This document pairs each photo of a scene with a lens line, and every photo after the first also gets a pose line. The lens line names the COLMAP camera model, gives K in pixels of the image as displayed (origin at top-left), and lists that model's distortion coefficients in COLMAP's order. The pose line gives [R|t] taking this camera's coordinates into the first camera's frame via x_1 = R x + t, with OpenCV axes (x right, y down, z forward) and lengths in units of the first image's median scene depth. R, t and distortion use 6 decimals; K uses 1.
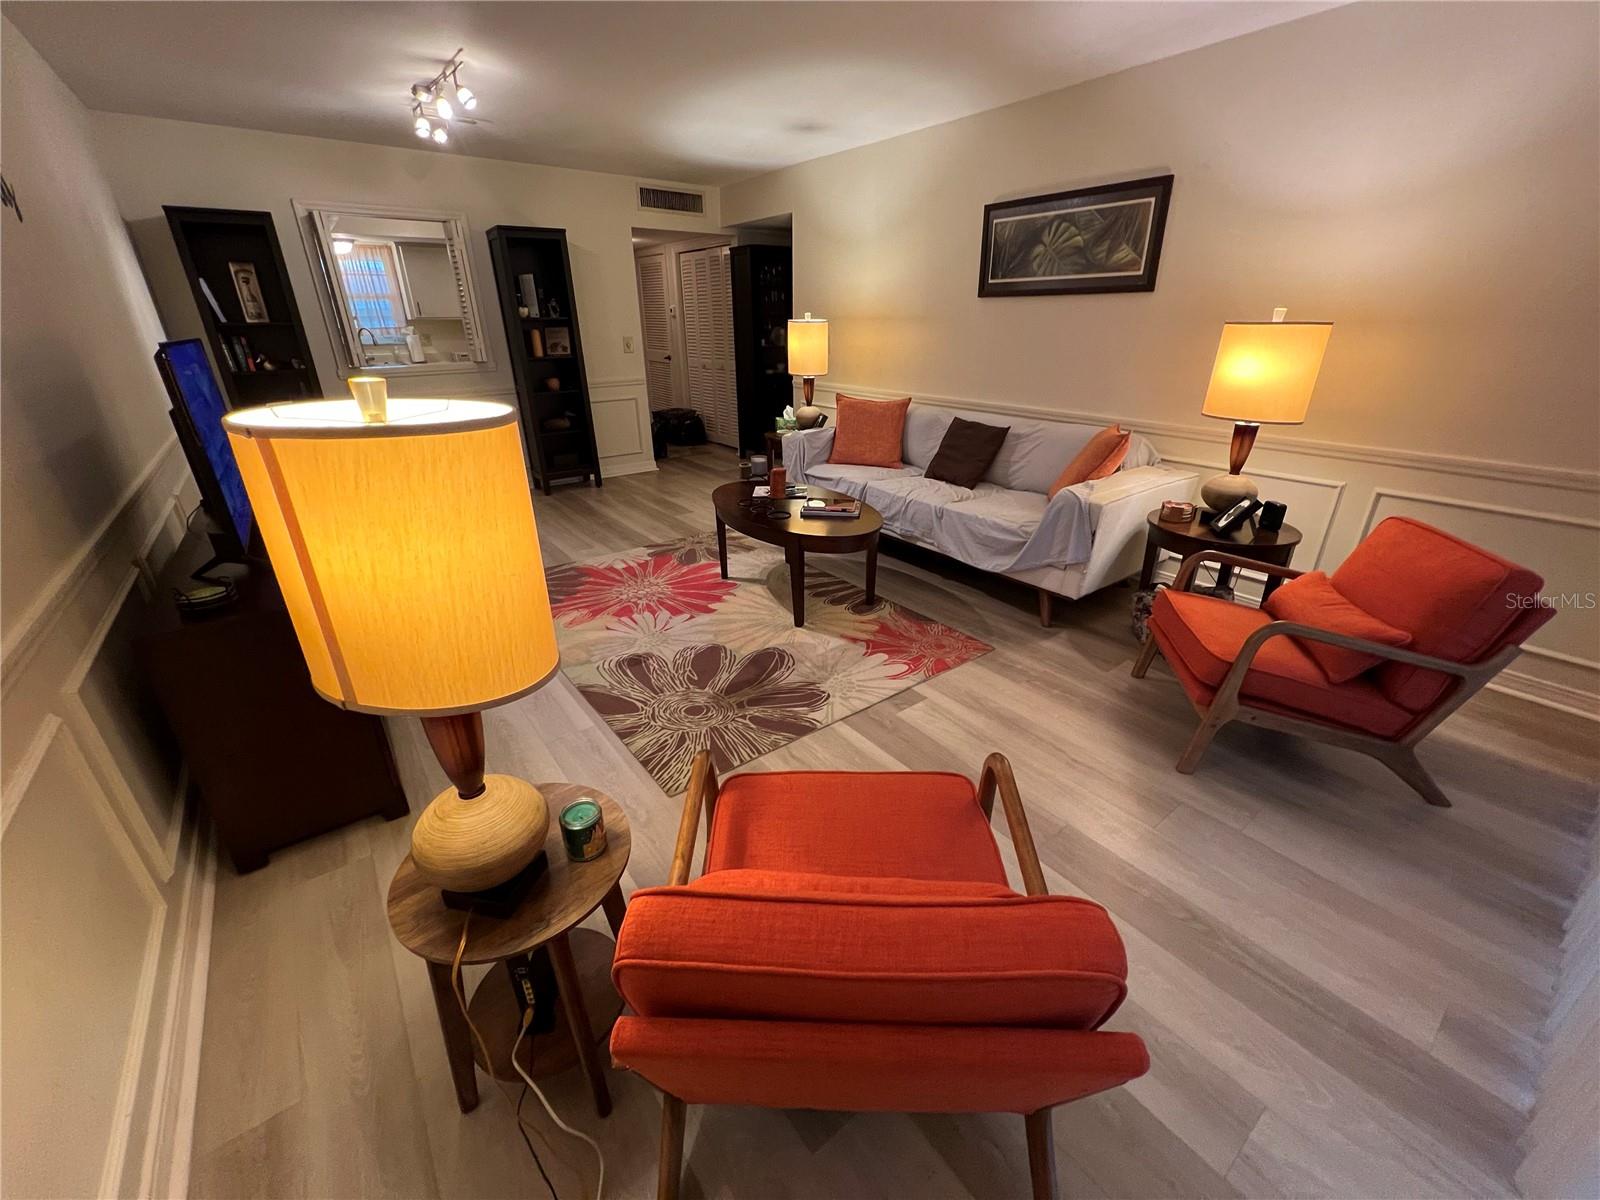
lens RADIAL K [[645.9, 0, 800.2], [0, 645.9, 601.5], [0, 0, 1]] dist [-0.002268, 0.000851]
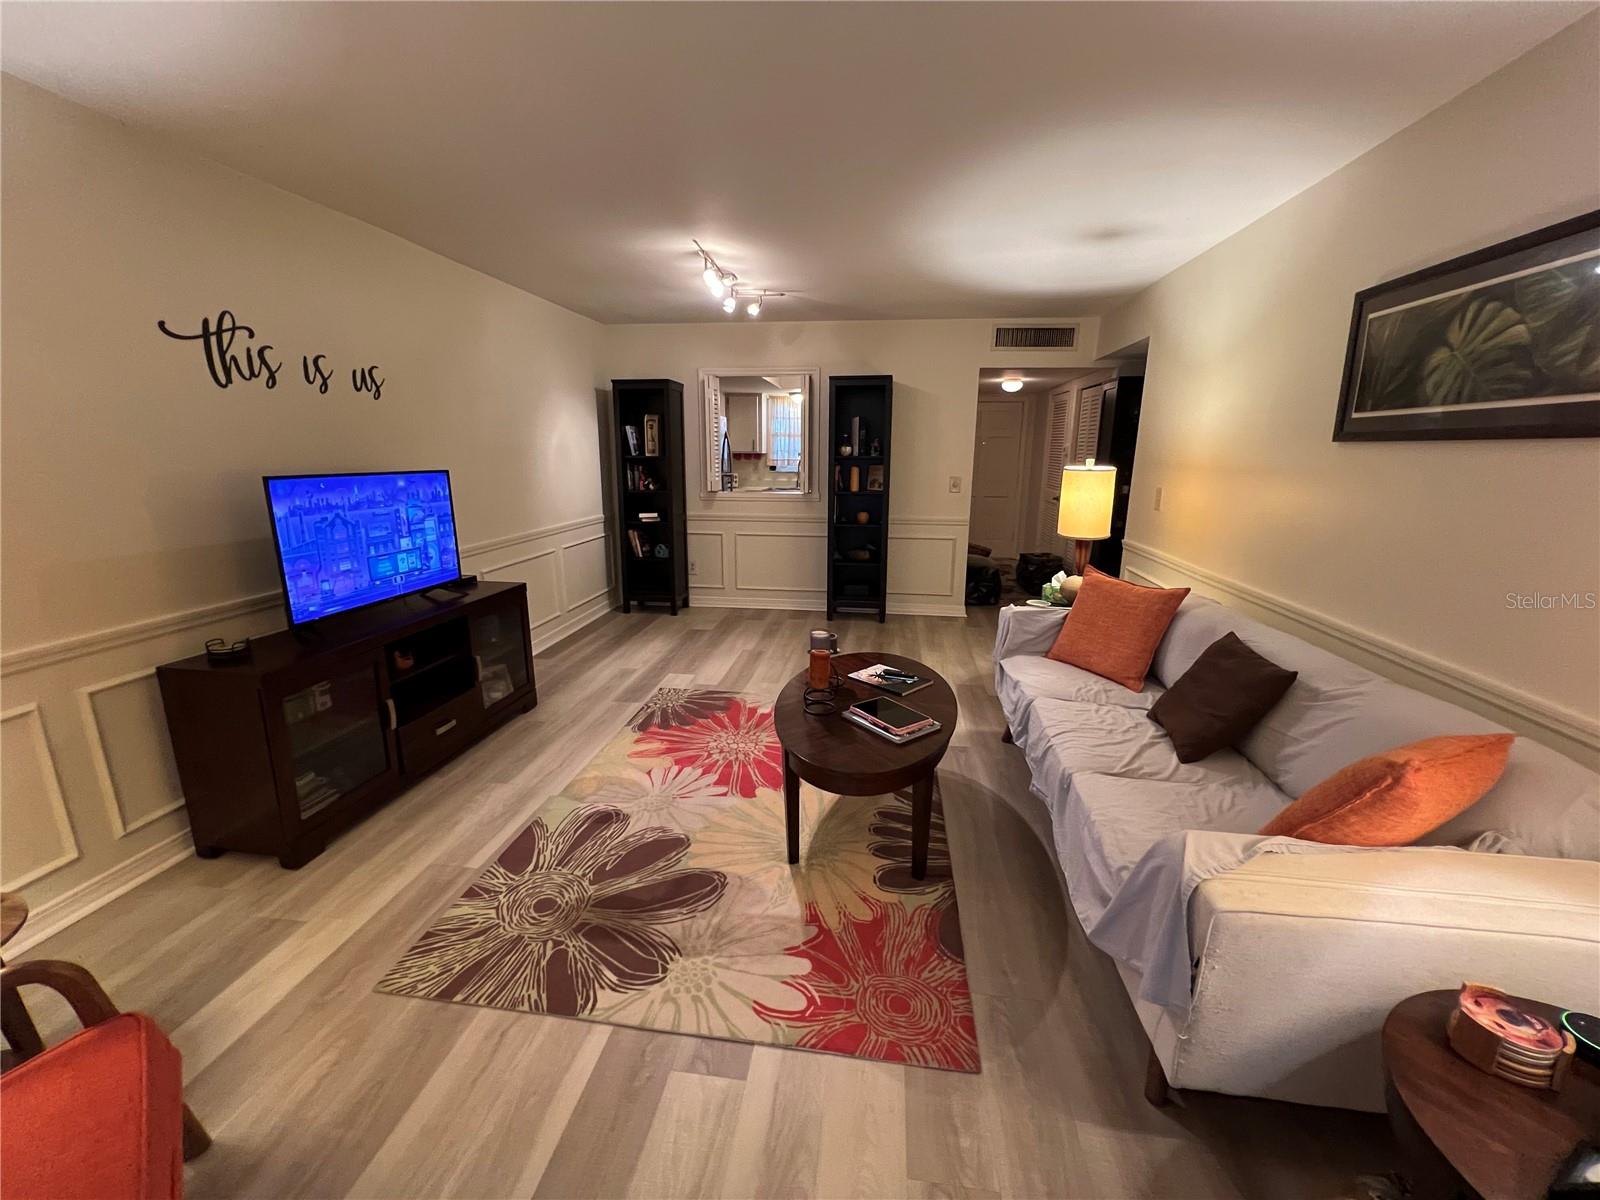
lens RADIAL K [[645.9, 0, 803.8], [0, 645.9, 598.8], [0, 0, 1]] dist [-0.002268, 0.000851]
pose [[0.704914, 0.172704, -0.687946, 0.415441], [-0.297598, 0.952418, -0.065841, -0.182479], [0.643841, 0.251143, 0.722770, 0.361618]]
